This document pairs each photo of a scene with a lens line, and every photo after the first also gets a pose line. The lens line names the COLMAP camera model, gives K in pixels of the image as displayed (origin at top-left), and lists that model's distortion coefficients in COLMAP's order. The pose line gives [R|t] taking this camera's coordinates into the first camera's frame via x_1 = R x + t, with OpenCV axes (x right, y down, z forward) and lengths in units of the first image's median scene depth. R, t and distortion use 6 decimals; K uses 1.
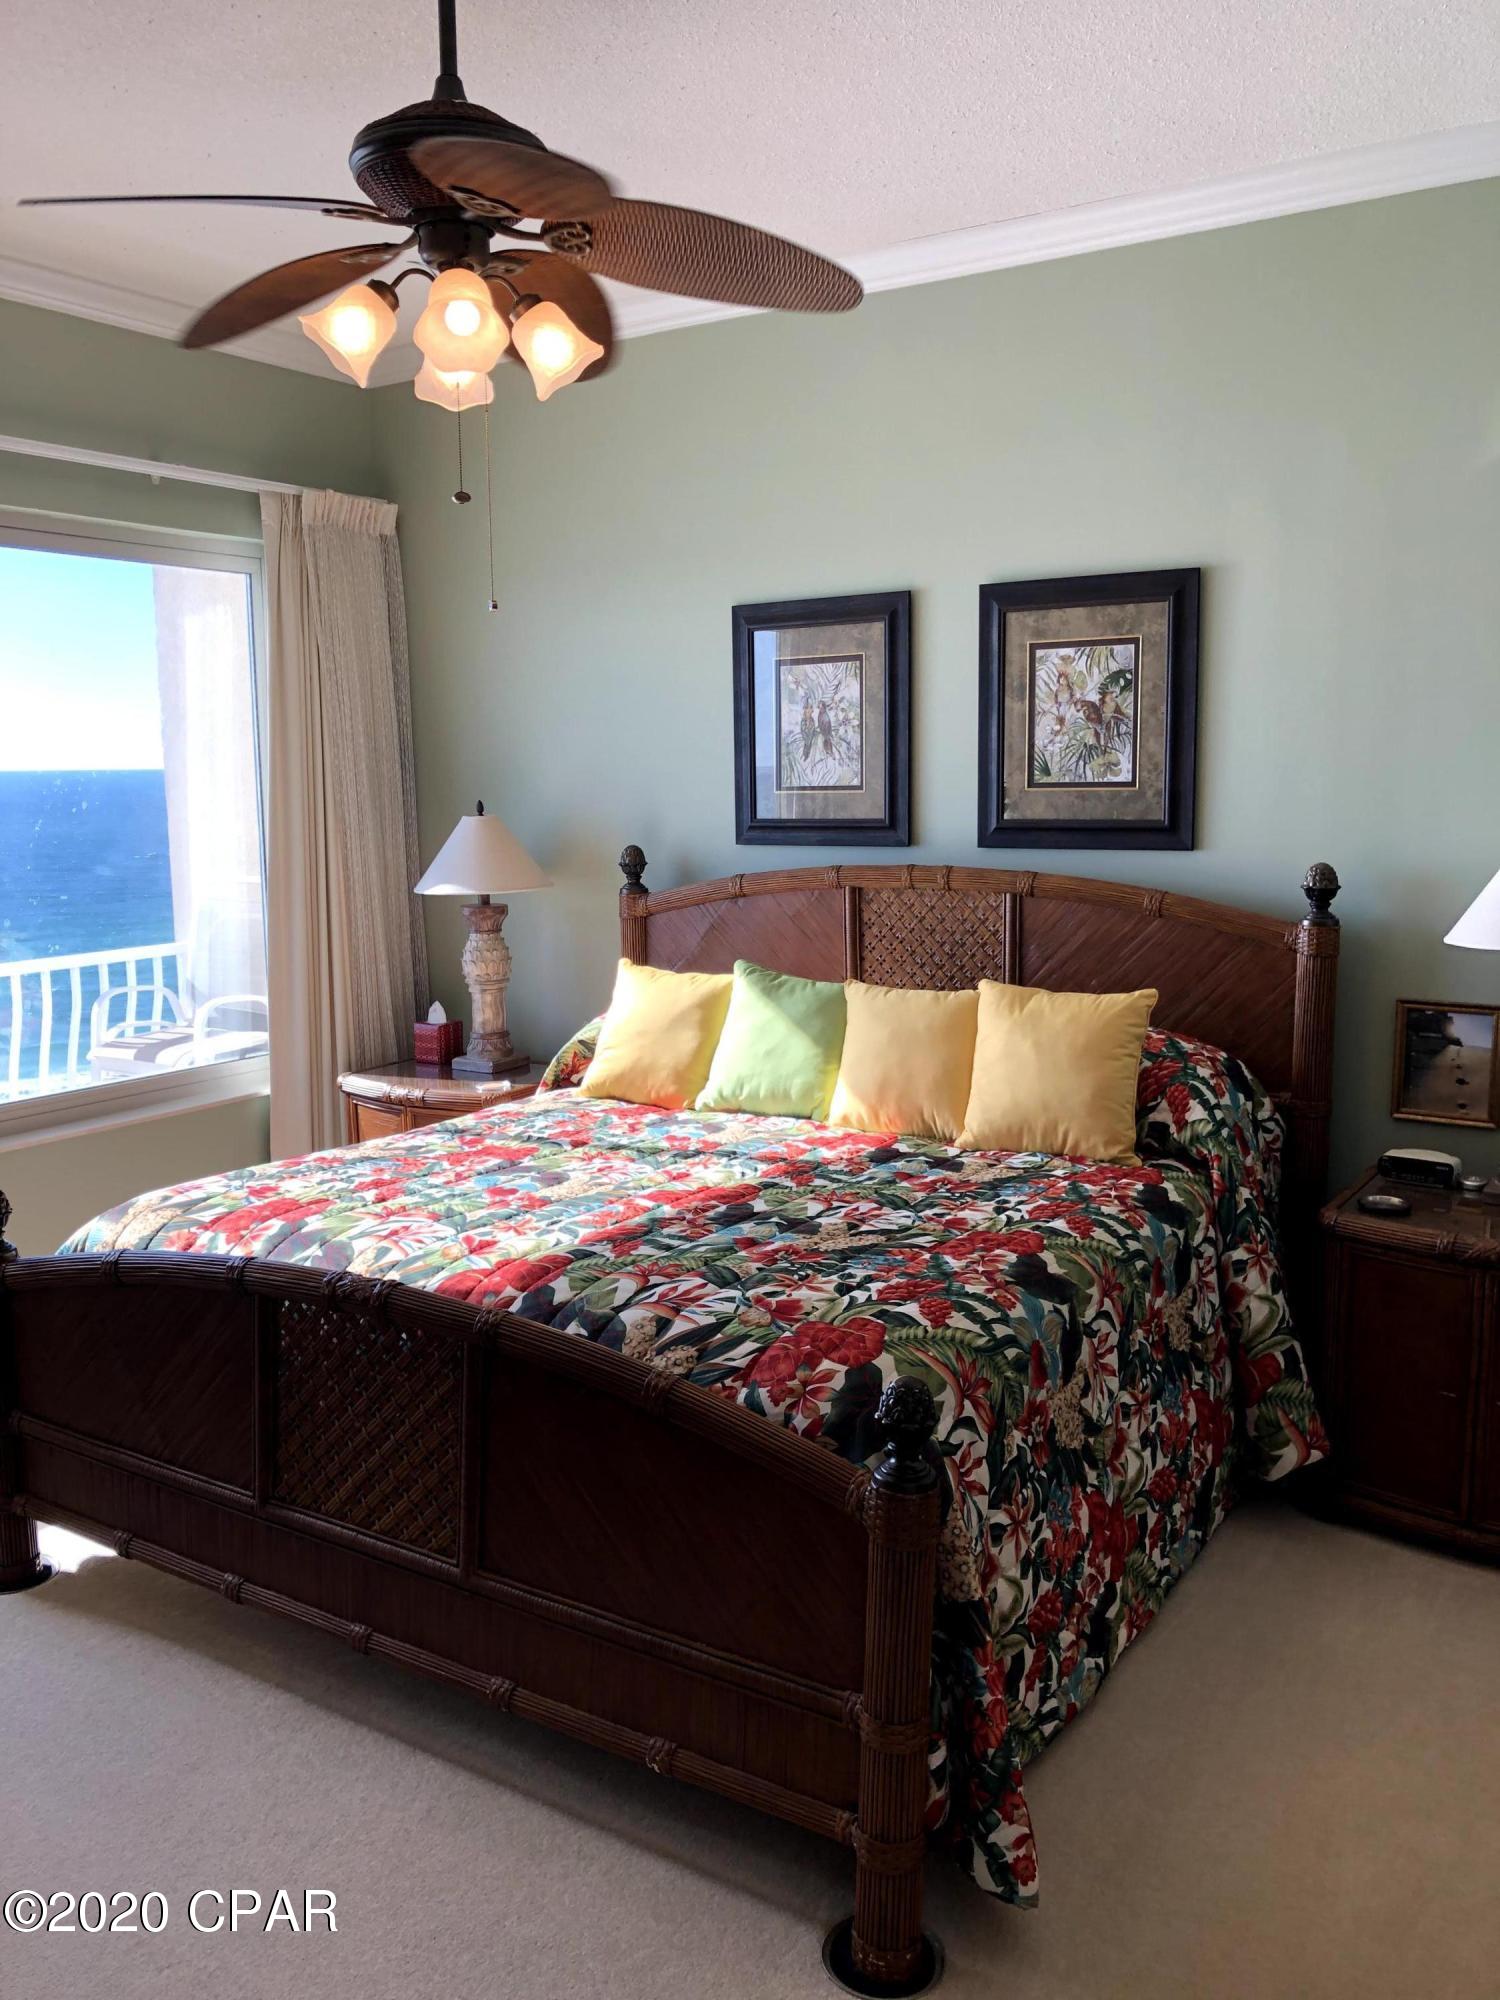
lens RADIAL K [[1641.8, 0, 725.9], [0, 1641.8, 1011.8], [0, 0, 1]] dist [0.080645, -0.224739]
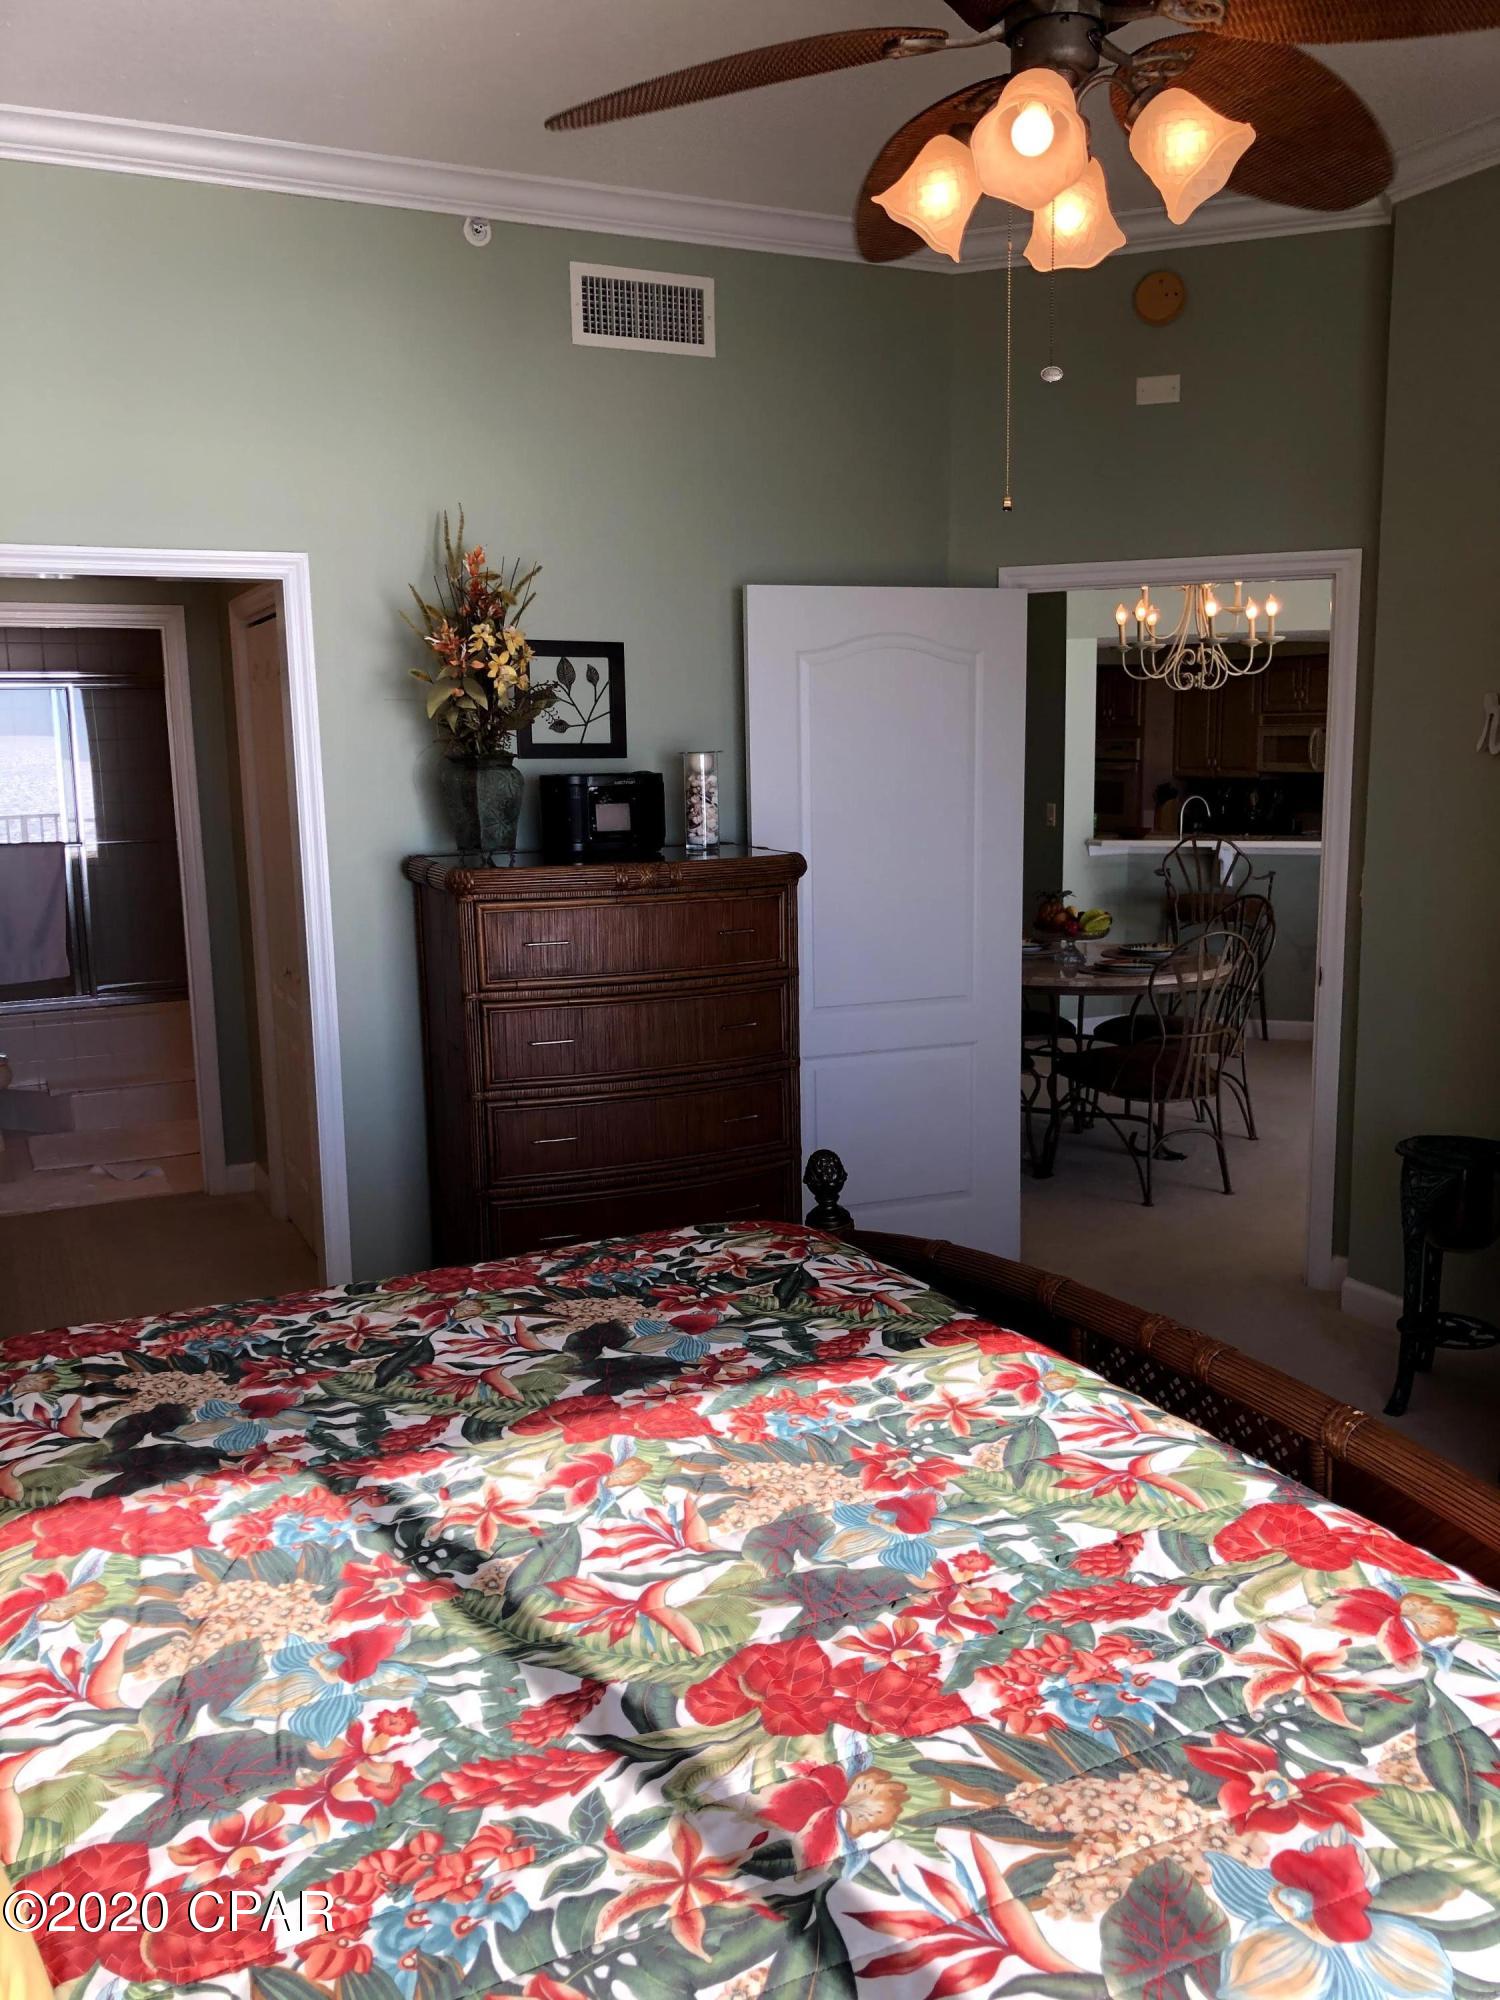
lens RADIAL K [[1645.1, 0, 748.8], [0, 1645.1, 1009.3], [0, 0, 1]] dist [0.078810, -0.196131]
pose [[-0.867371, -0.064062, 0.493522, -0.281793], [0.095913, 0.951570, 0.292087, -0.169477], [-0.488333, 0.300683, -0.819220, 1.147028]]
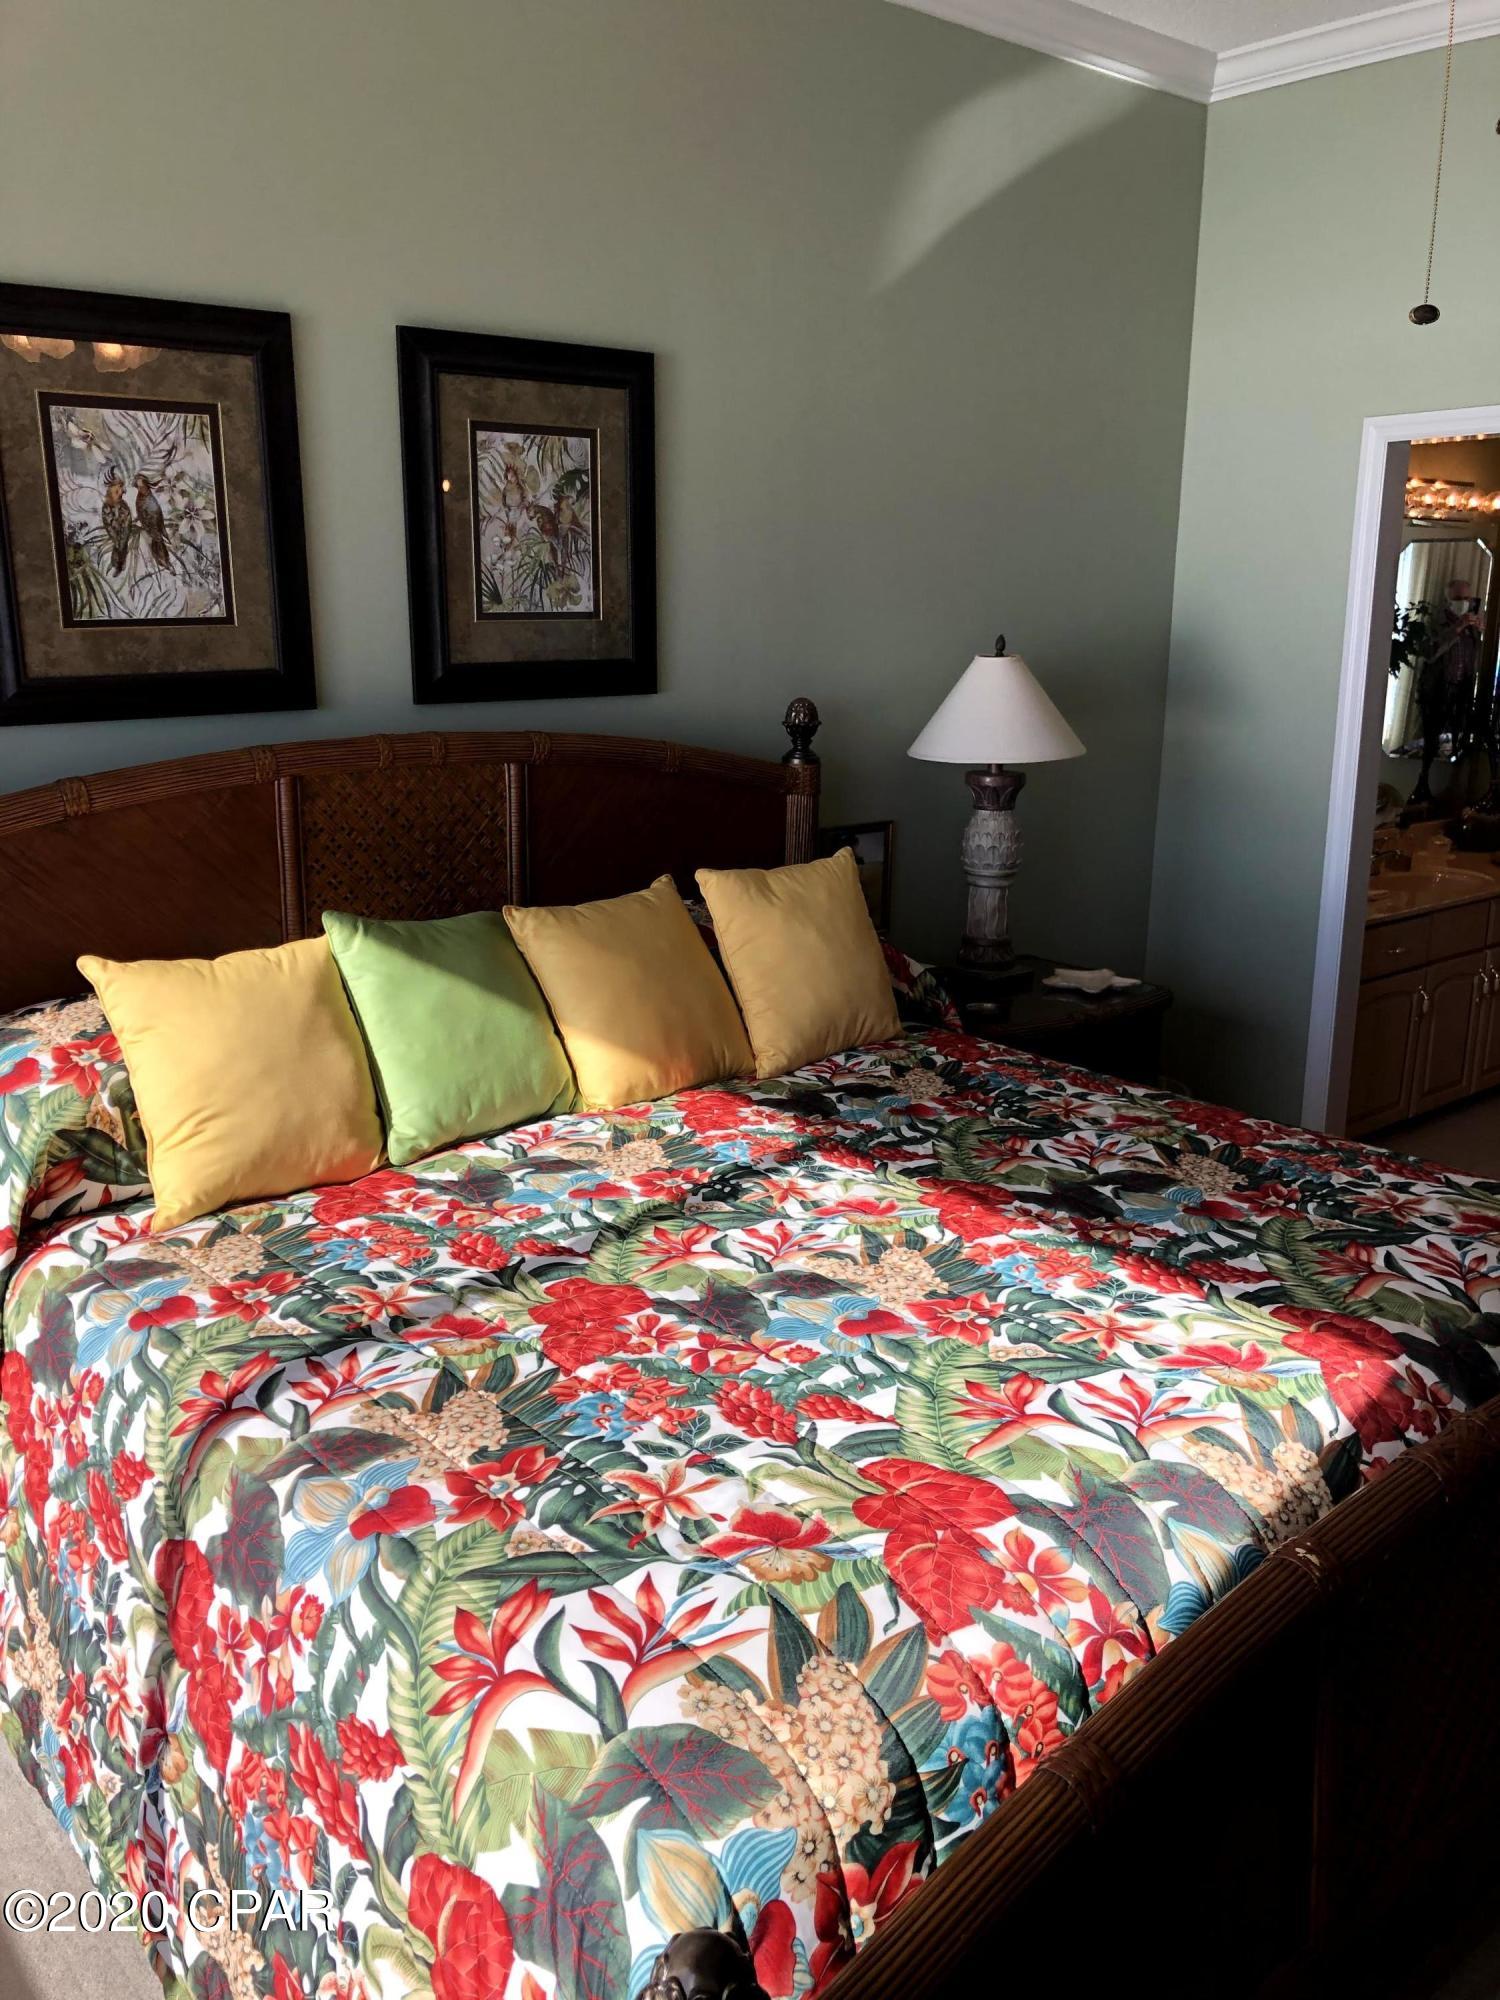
lens RADIAL K [[1645.1, 0, 748.8], [0, 1645.1, 1009.3], [0, 0, 1]] dist [0.078810, -0.196131]
pose [[0.275442, -0.227489, 0.934013, -0.544685], [0.136756, 0.970988, 0.196166, -0.098042], [-0.951541, 0.073699, 0.298561, 0.694686]]
